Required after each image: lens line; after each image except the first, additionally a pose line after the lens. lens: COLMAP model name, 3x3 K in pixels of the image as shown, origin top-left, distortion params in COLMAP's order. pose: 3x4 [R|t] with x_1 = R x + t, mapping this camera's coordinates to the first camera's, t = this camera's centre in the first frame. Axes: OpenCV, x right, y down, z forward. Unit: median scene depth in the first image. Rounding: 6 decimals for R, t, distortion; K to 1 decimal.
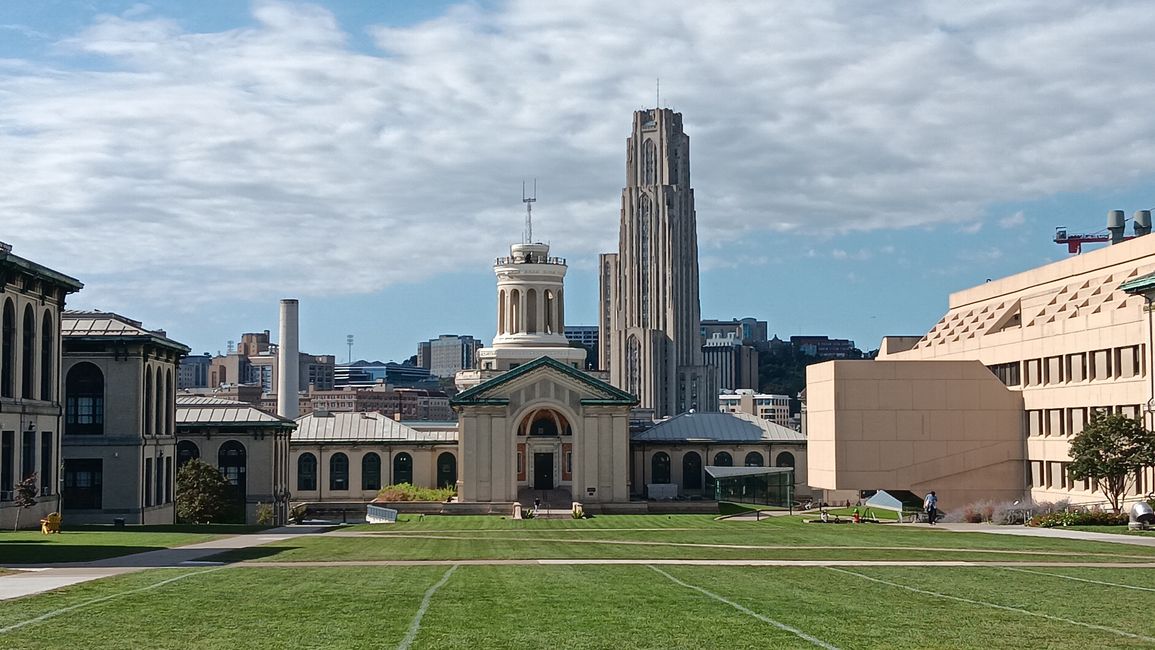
lens RADIAL K [[1883.5, 0, 591.5], [0, 1883.5, 414.2], [0, 0, 1]] dist [0.153893, -0.904892]
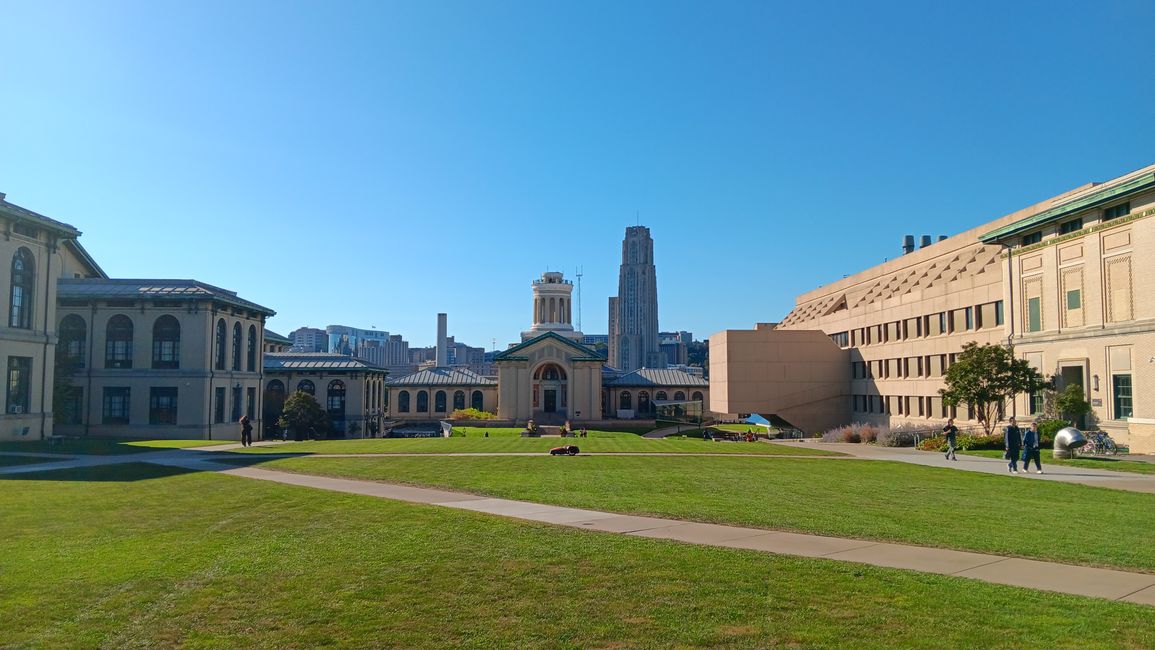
lens RADIAL K [[871.9, 0, 580.8], [0, 871.9, 343.9], [0, 0, 1]] dist [0.137130, -0.282920]
pose [[0.999381, 0.003107, -0.035030, 0.023625], [-0.004479, 0.999222, -0.039179, 0.008170], [0.034881, 0.039312, 0.998618, 0.193578]]
